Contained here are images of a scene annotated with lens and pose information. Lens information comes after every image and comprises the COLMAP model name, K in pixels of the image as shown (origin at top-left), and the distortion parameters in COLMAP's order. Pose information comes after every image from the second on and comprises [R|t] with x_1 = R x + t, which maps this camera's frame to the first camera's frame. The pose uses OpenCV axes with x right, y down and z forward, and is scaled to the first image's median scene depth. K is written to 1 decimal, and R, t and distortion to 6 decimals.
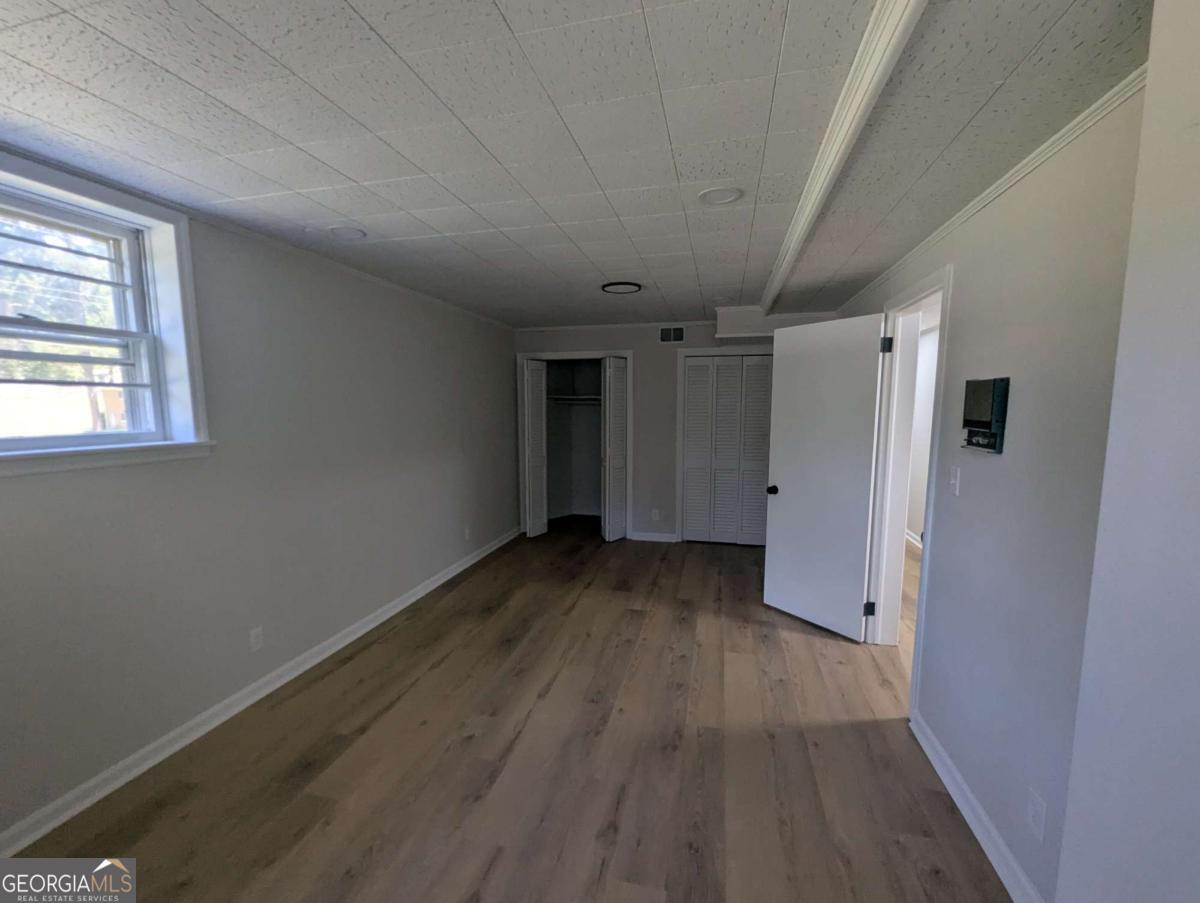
lens RADIAL K [[505.3, 0, 593.2], [0, 505.3, 465.4], [0, 0, 1]] dist [-0.000531, 0.006630]
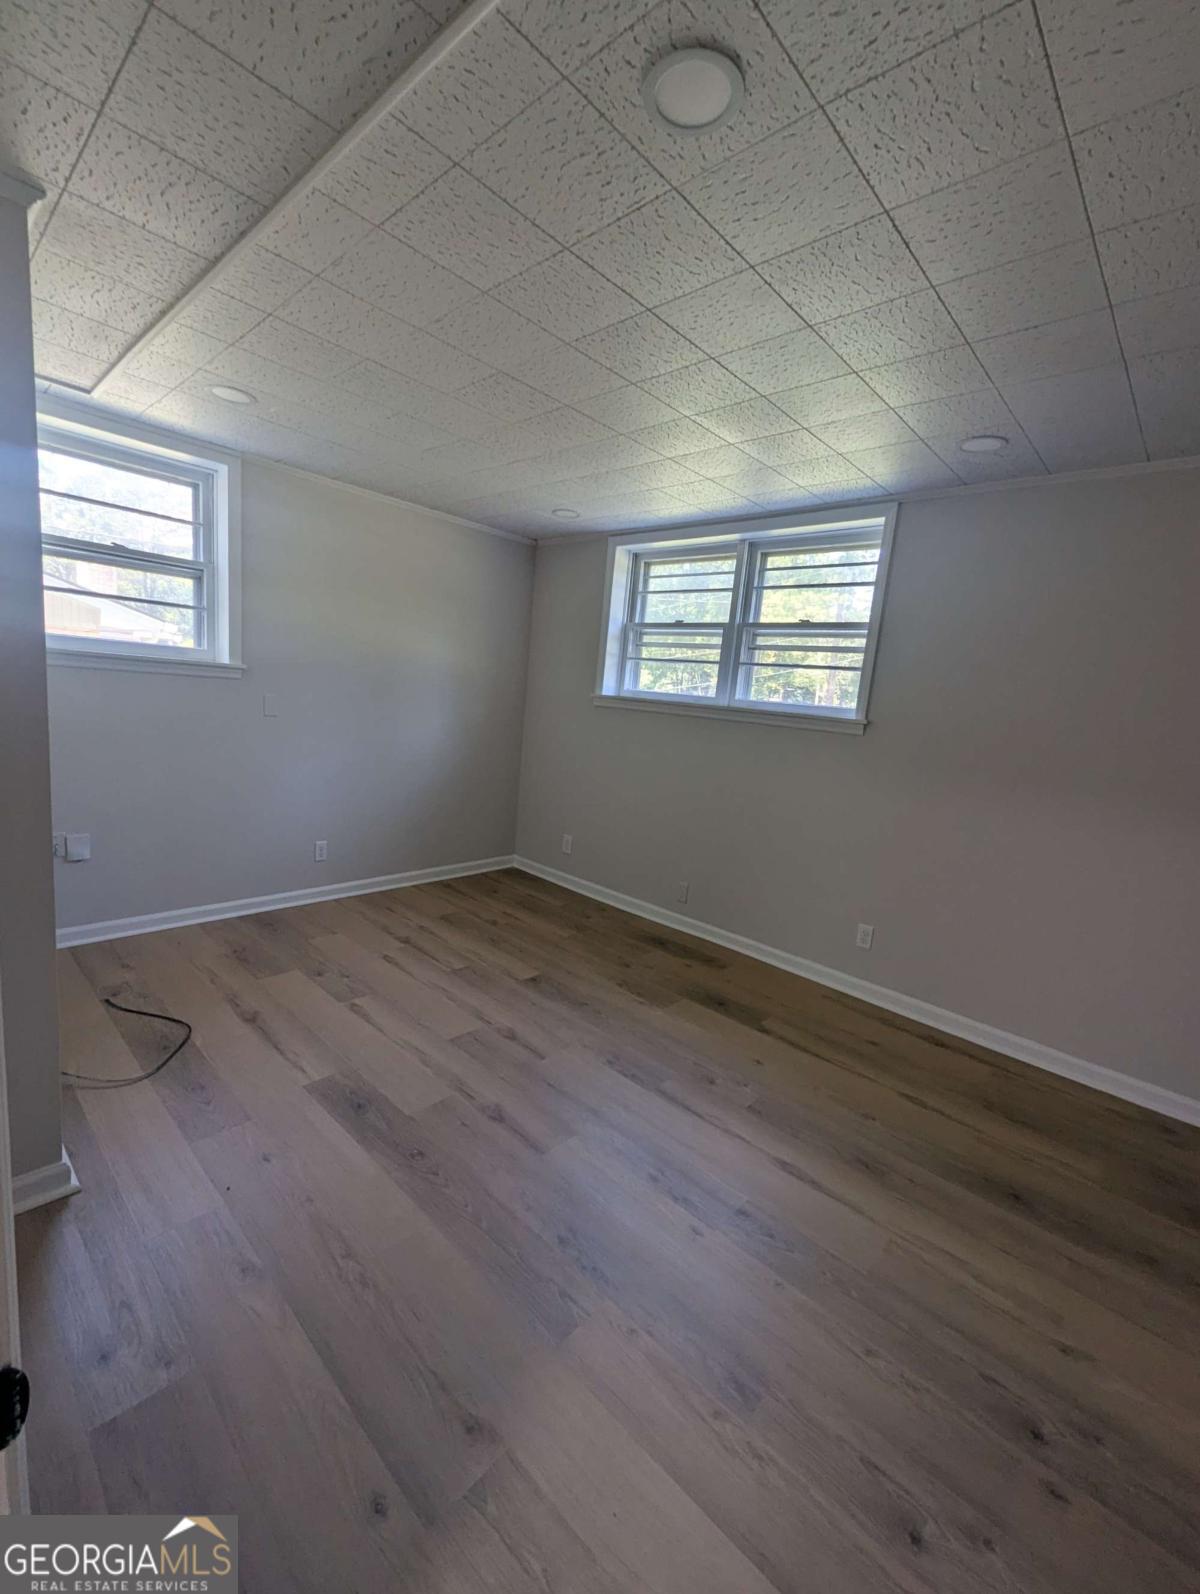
lens RADIAL K [[671.1, 0, 591.9], [0, 671.1, 796.5], [0, 0, 1]] dist [-0.000531, 0.006630]
pose [[-0.479342, 0.097922, -0.872148, 0.720506], [-0.194155, 0.957301, 0.214193, -0.084708], [0.855883, 0.272003, -0.439863, 1.164014]]
